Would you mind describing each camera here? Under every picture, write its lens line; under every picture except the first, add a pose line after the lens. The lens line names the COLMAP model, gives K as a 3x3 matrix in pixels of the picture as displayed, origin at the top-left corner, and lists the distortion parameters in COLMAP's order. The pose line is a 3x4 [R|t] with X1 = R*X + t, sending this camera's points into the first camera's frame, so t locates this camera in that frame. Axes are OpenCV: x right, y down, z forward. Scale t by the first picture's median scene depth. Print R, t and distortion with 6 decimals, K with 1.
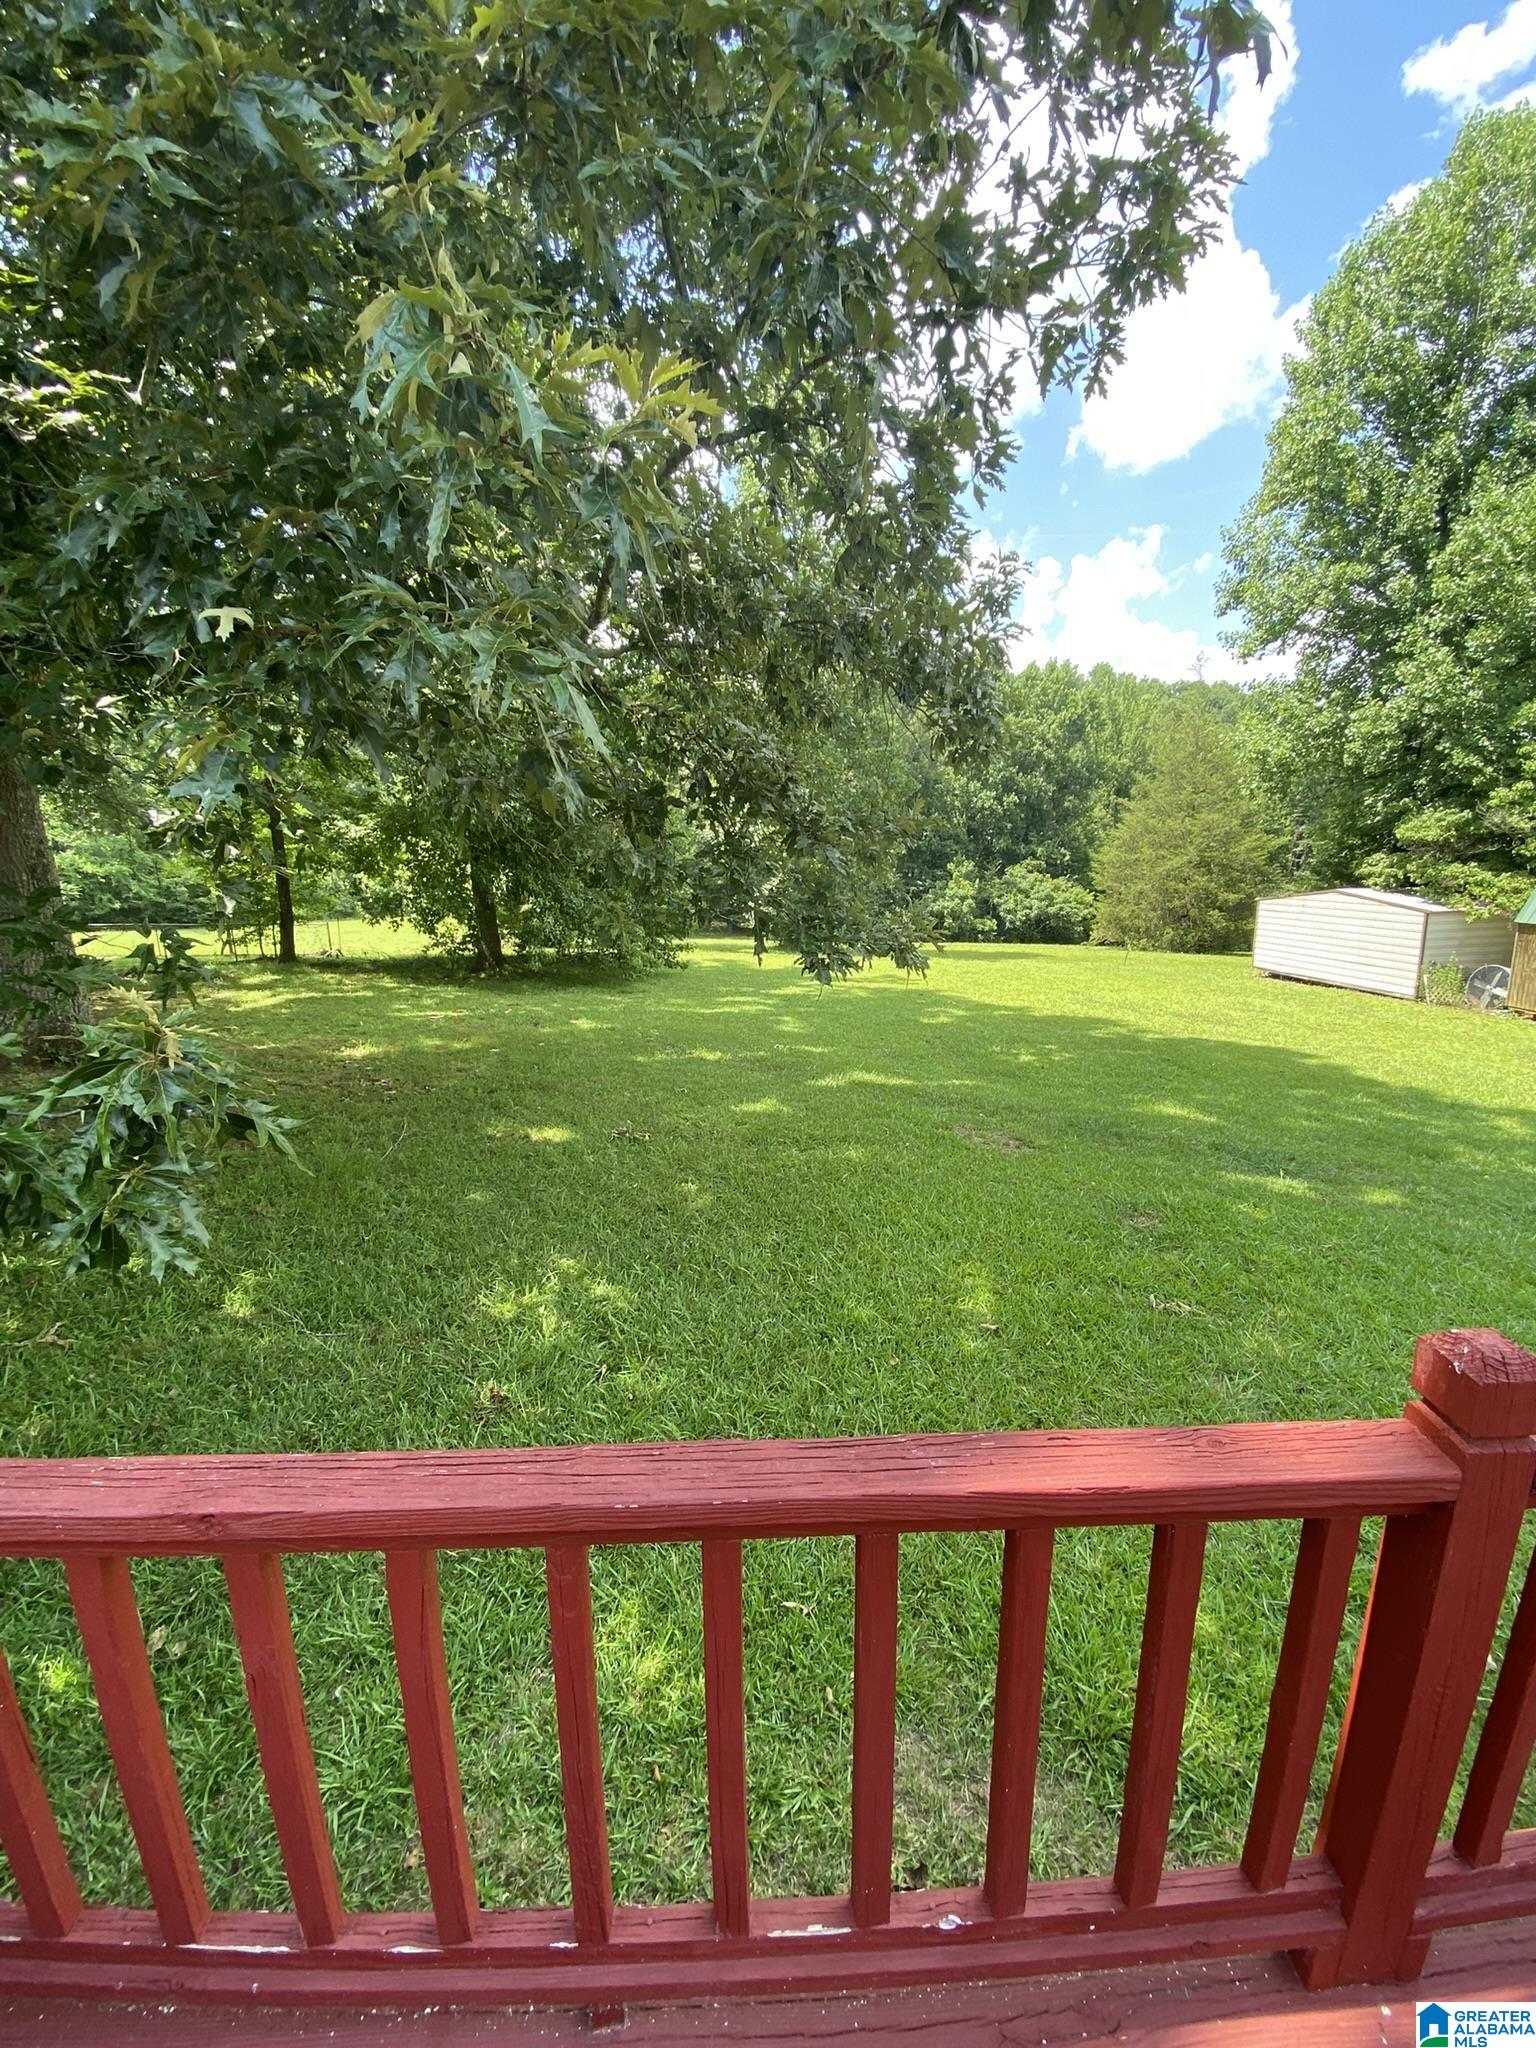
lens RADIAL K [[841.3, 0, 762.8], [0, 841.3, 1022.2], [0, 0, 1]] dist [0.023523, -0.022779]
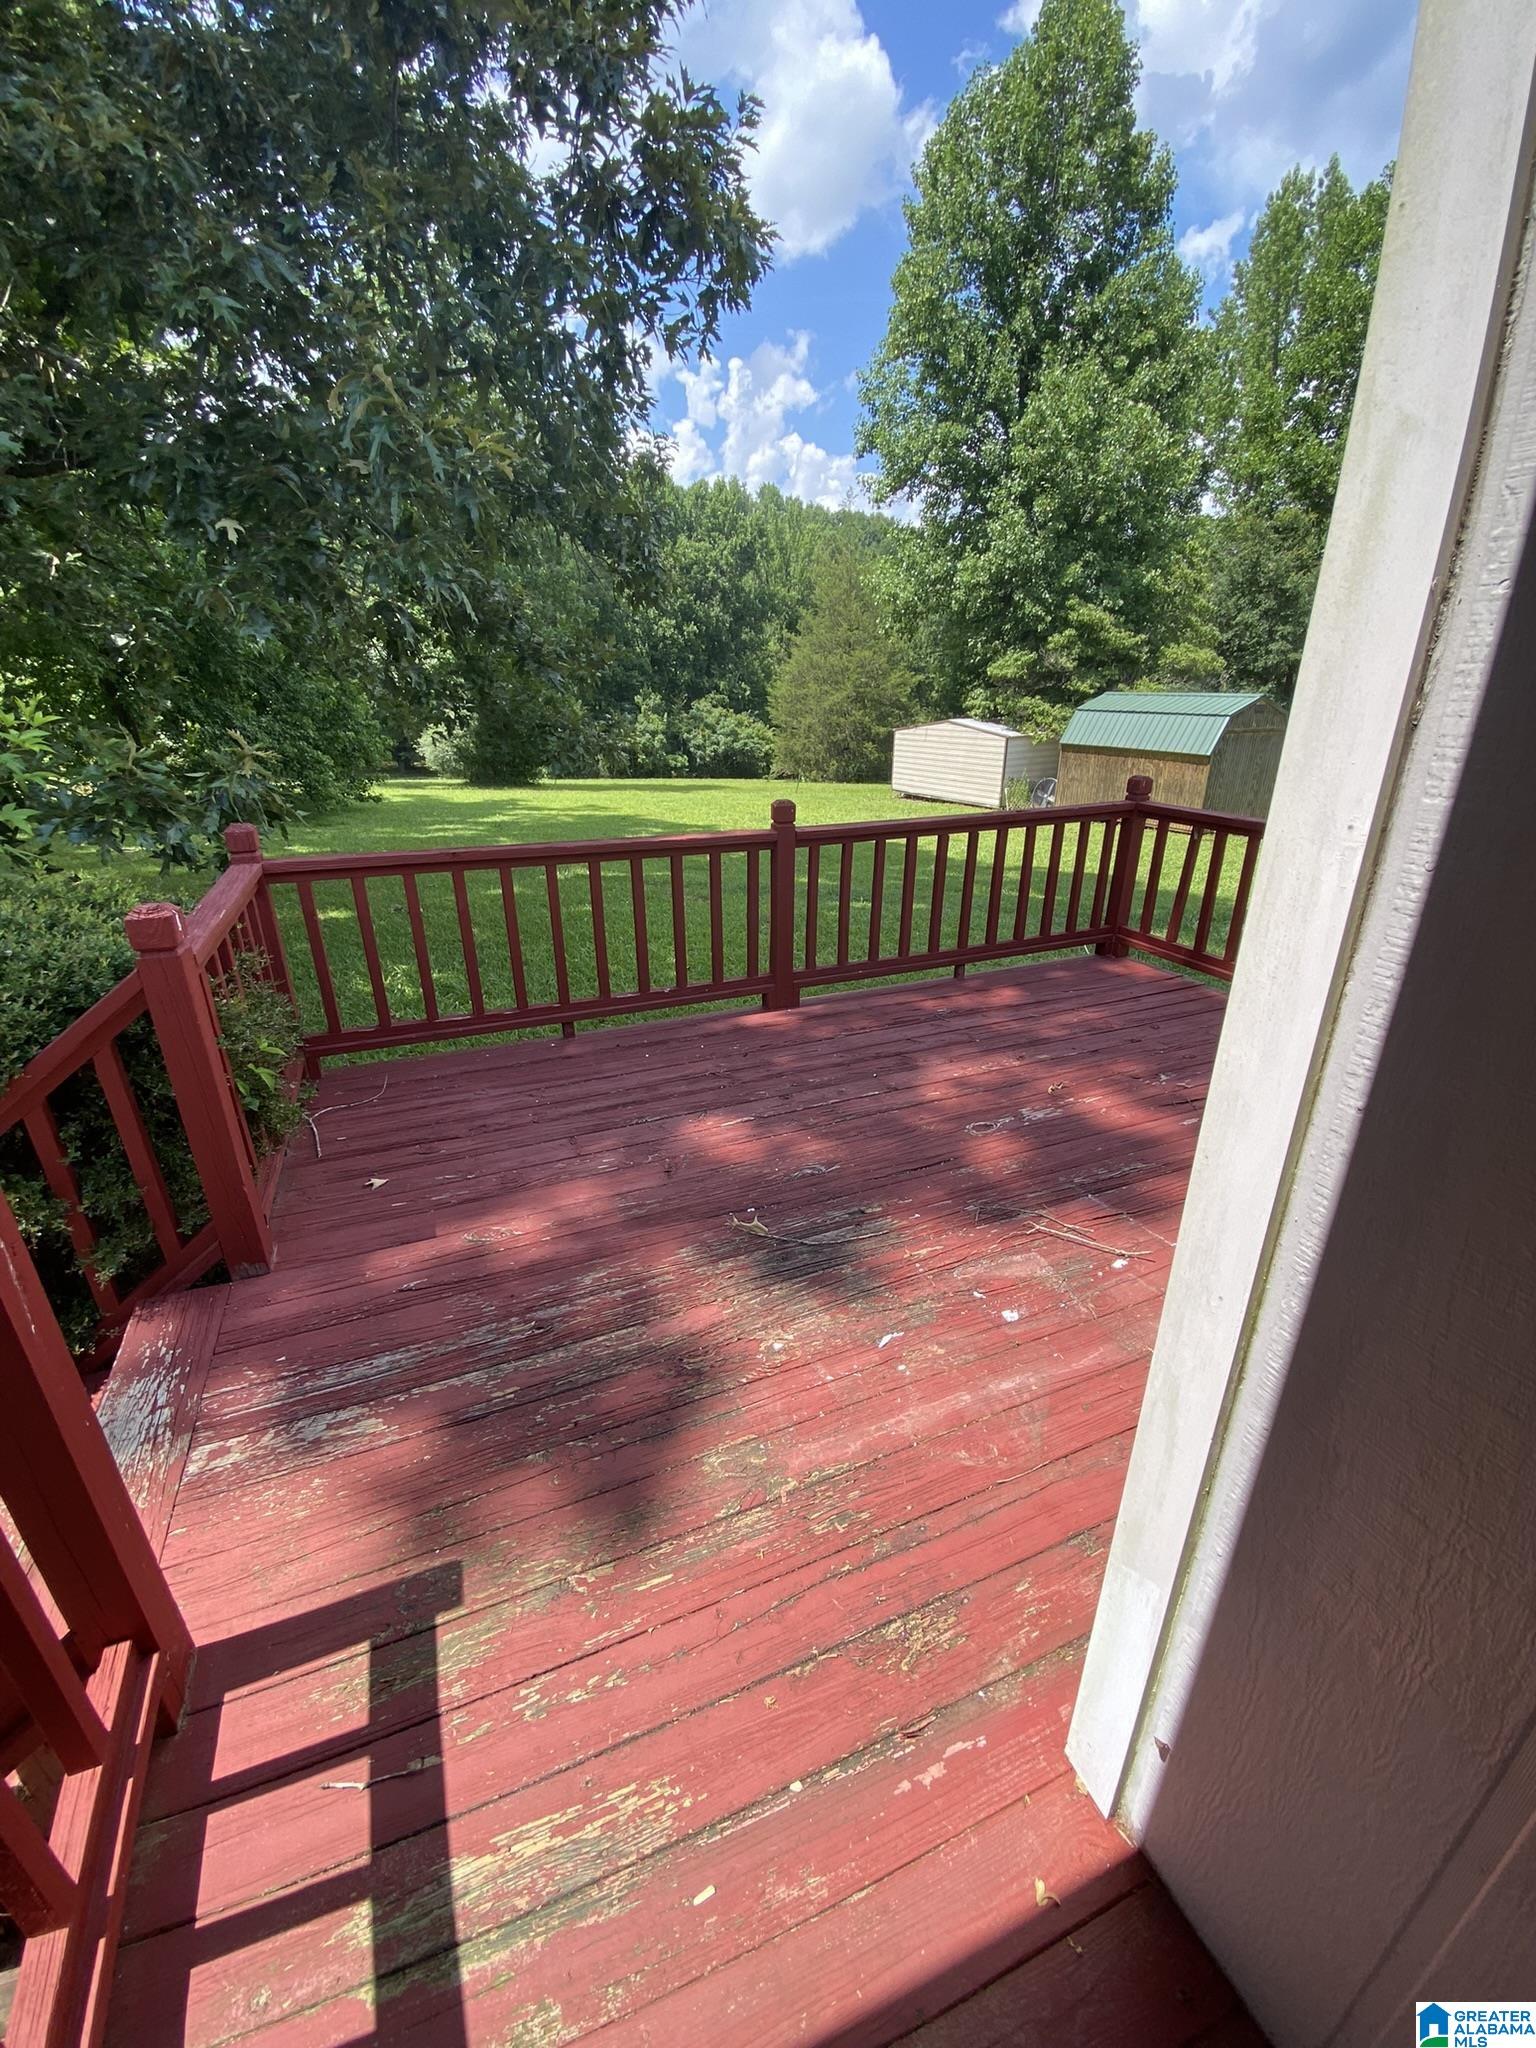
lens RADIAL K [[841.3, 0, 762.8], [0, 841.3, 1022.2], [0, 0, 1]] dist [0.023523, -0.022779]
pose [[0.937807, -0.118195, 0.326417, -0.025733], [0.057423, 0.980119, 0.189920, 0.025953], [-0.342375, -0.159364, 0.925949, -0.111693]]
